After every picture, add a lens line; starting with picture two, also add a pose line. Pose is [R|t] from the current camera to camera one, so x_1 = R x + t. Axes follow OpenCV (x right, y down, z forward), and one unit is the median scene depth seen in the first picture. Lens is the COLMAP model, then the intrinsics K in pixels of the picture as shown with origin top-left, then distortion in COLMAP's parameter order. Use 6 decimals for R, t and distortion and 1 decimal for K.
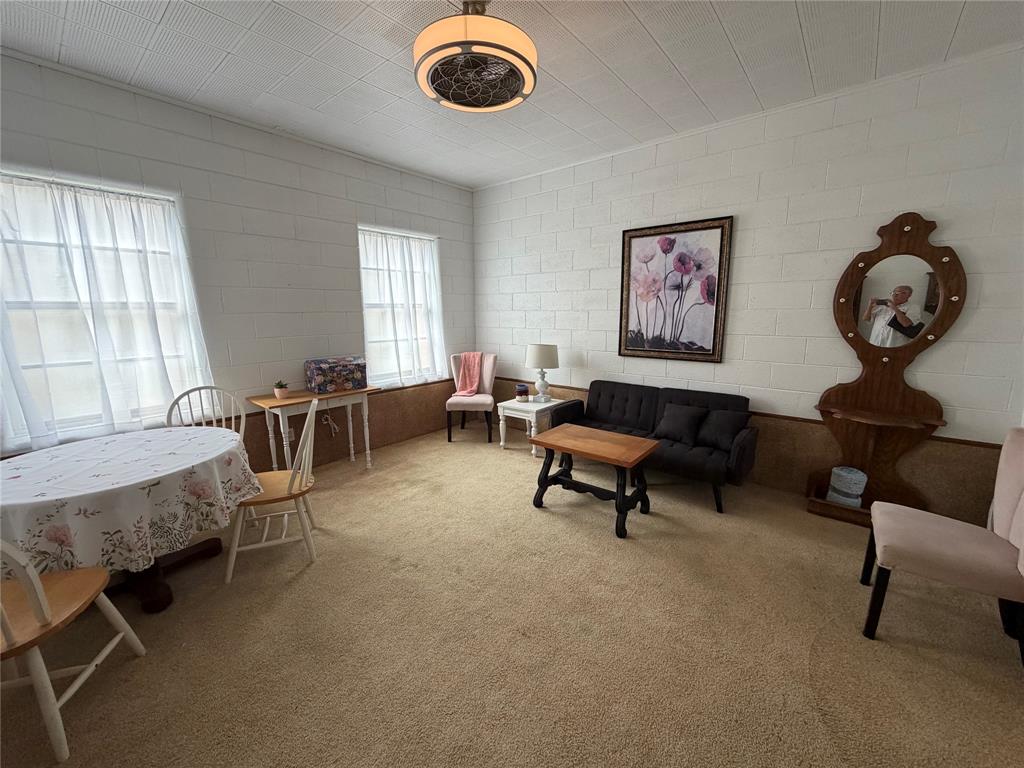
lens RADIAL K [[414.2, 0, 512.8], [0, 414.2, 378.4], [0, 0, 1]] dist [-0.003082, -0.000845]
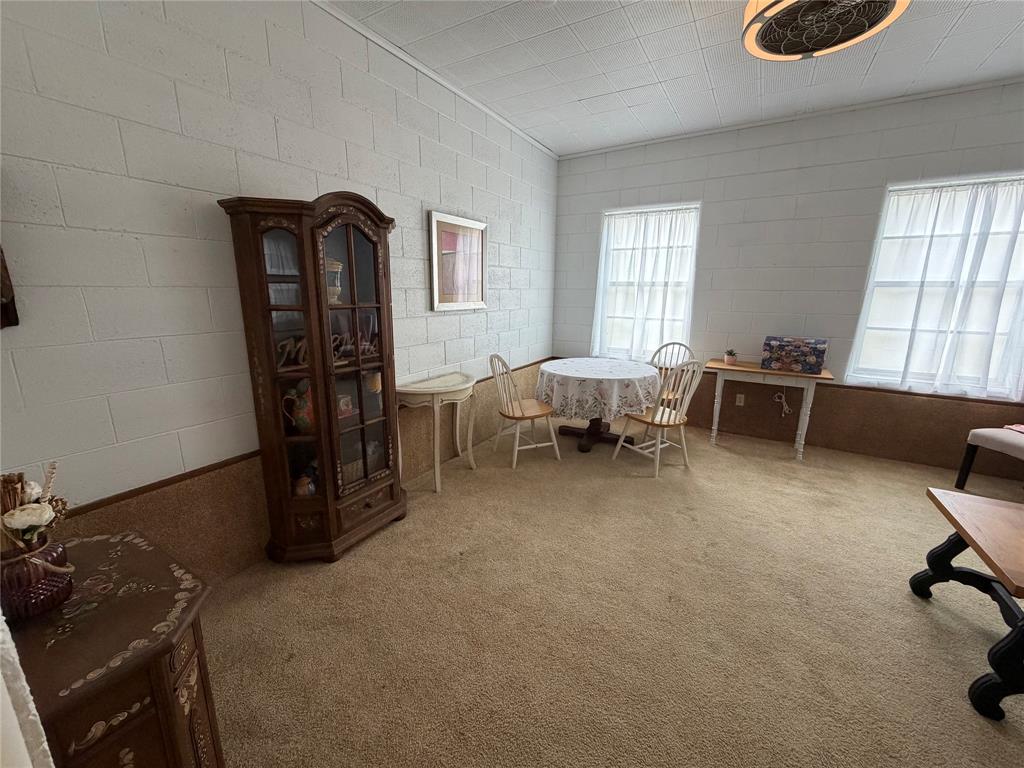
lens RADIAL K [[414.2, 0, 502.9], [0, 414.2, 390.8], [0, 0, 1]] dist [-0.003082, -0.000845]
pose [[0.128562, 0.245647, -0.960796, 0.480917], [-0.173663, 0.959442, 0.222064, -0.027187], [0.976378, 0.138306, 0.166007, 0.186072]]
